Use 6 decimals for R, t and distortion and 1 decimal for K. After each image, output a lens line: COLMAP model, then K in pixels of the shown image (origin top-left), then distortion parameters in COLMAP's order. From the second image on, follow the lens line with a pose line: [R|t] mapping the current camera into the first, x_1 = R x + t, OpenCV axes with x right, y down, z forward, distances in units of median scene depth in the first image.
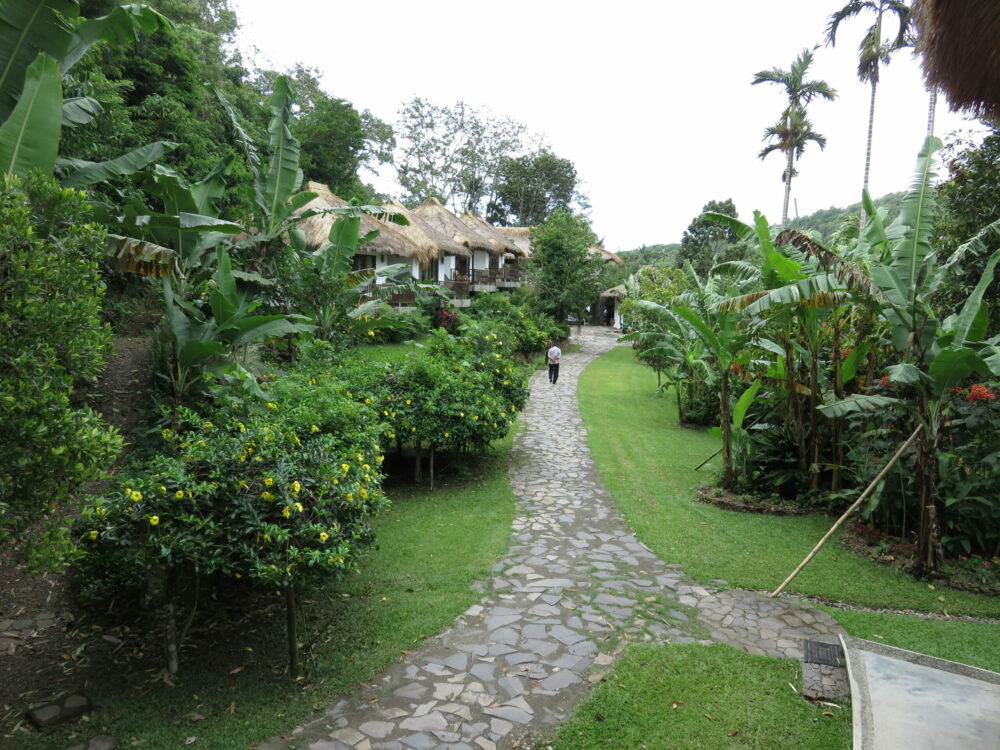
lens RADIAL K [[753.2, 0, 500.0], [0, 753.2, 375.0], [0, 0, 1]] dist [-0.017878, 0.001423]
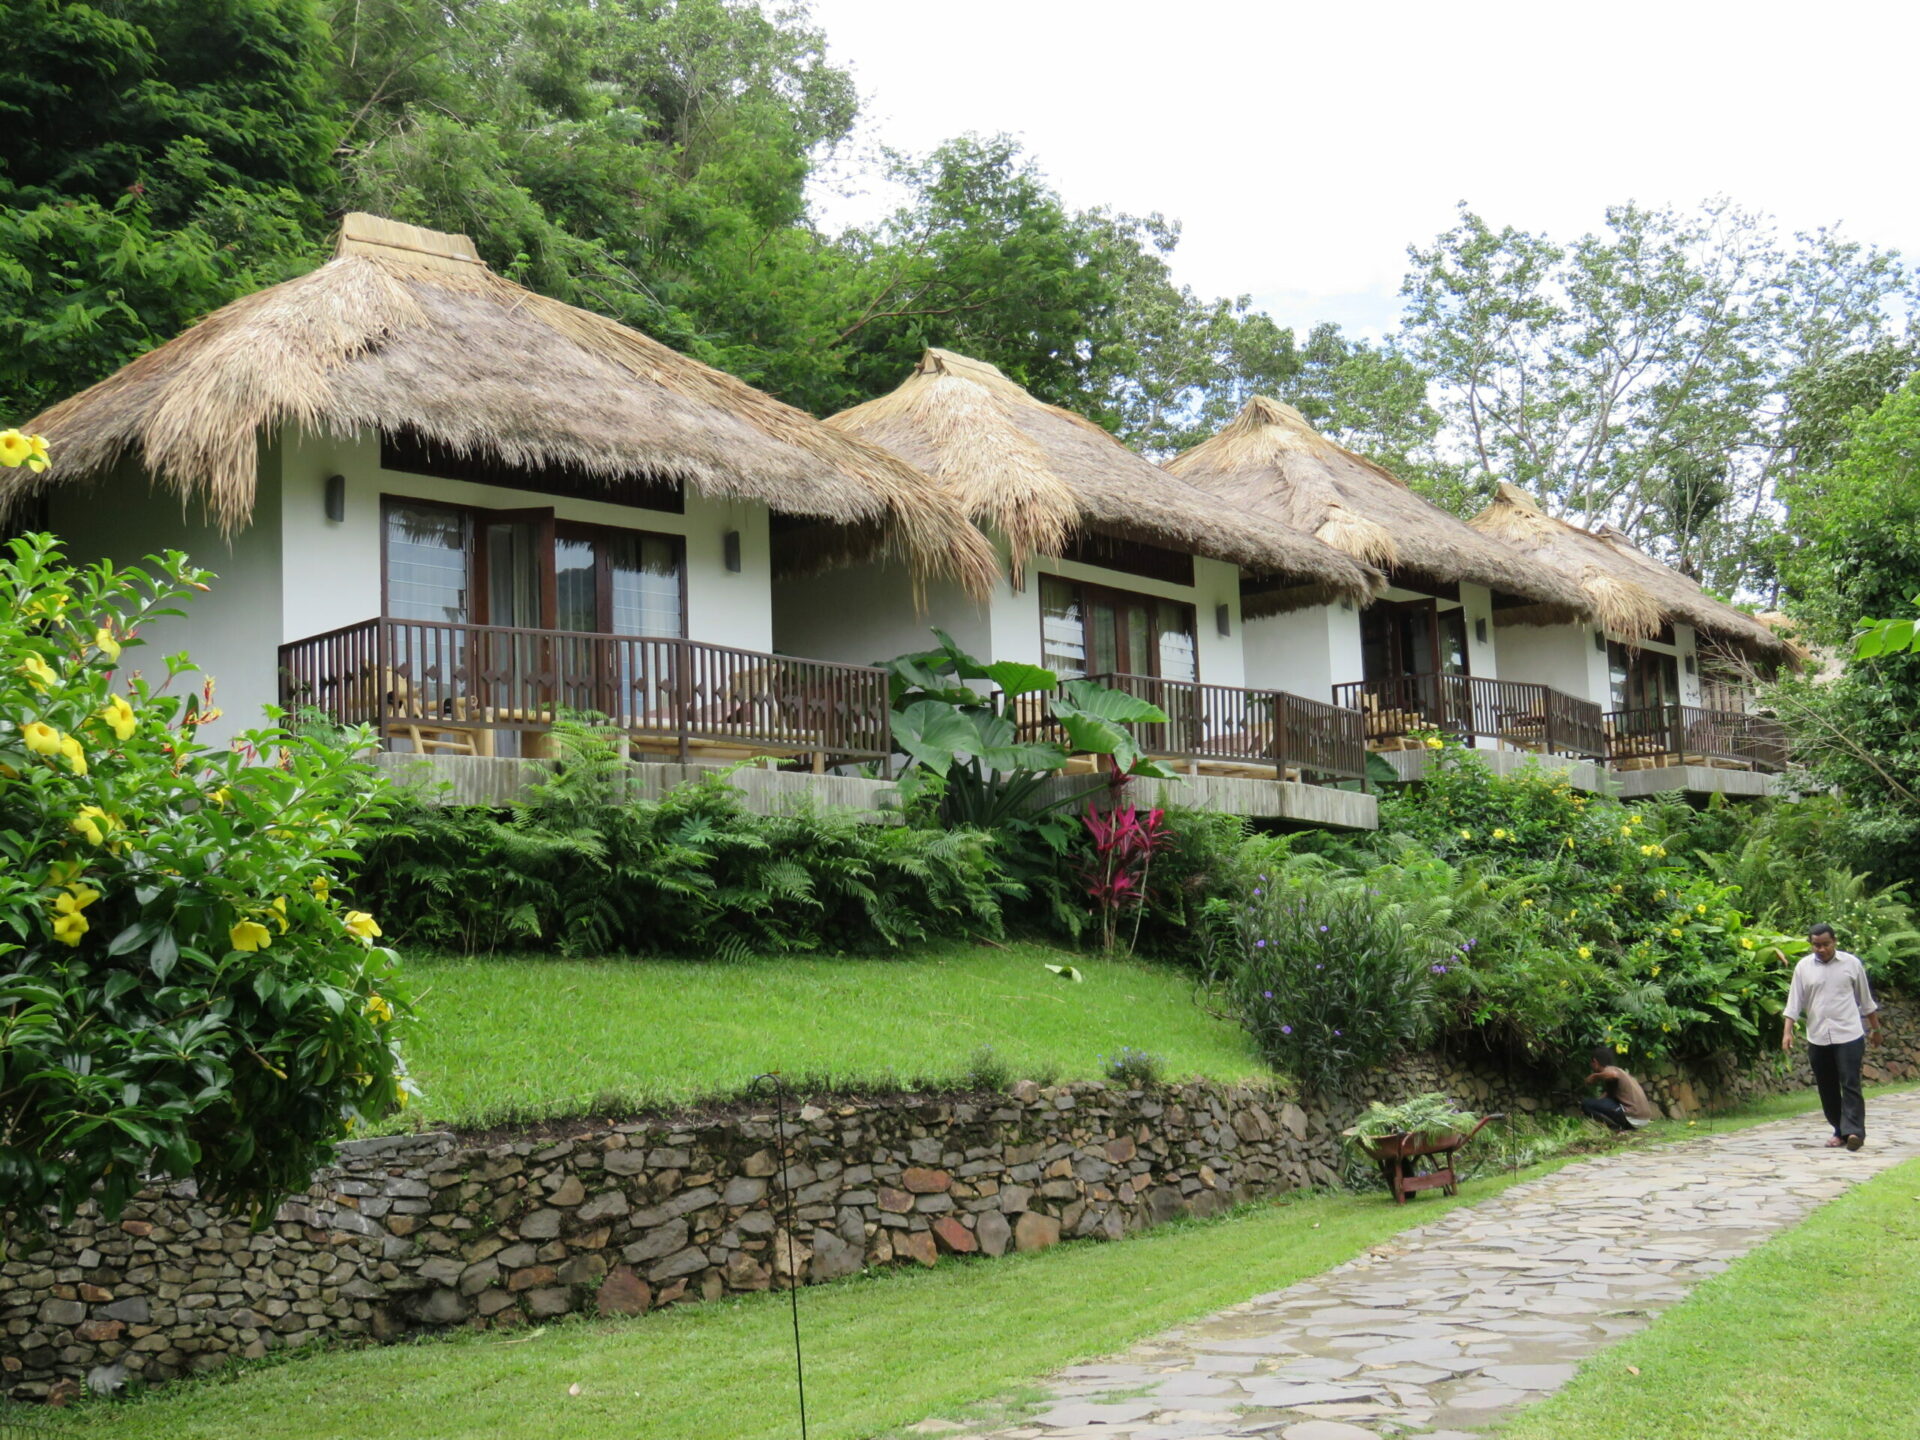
lens RADIAL K [[2493.7, 0, 960.0], [0, 2493.7, 720.0], [0, 0, 1]] dist [-0.016466, -0.061464]
pose [[0.916869, -0.108611, -0.384128, 0.090505], [0.016719, 0.971878, -0.234889, 0.025887], [0.398838, 0.208940, 0.892901, 0.289128]]
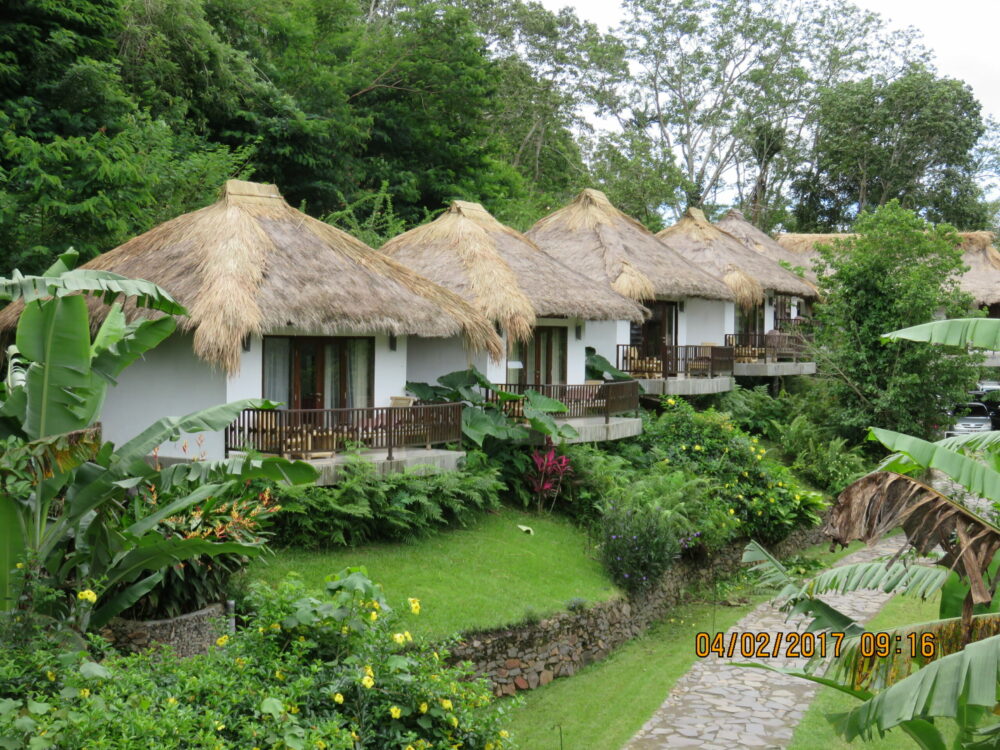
lens RADIAL K [[1479.7, 0, 500.0], [0, 1479.7, 375.0], [0, 0, 1]] dist [0.015856, -0.052449]
pose [[0.963617, -0.002712, -0.267274, 0.089650], [-0.020788, 0.996159, -0.085055, -0.039054], [0.266478, 0.087516, 0.959859, 0.109639]]
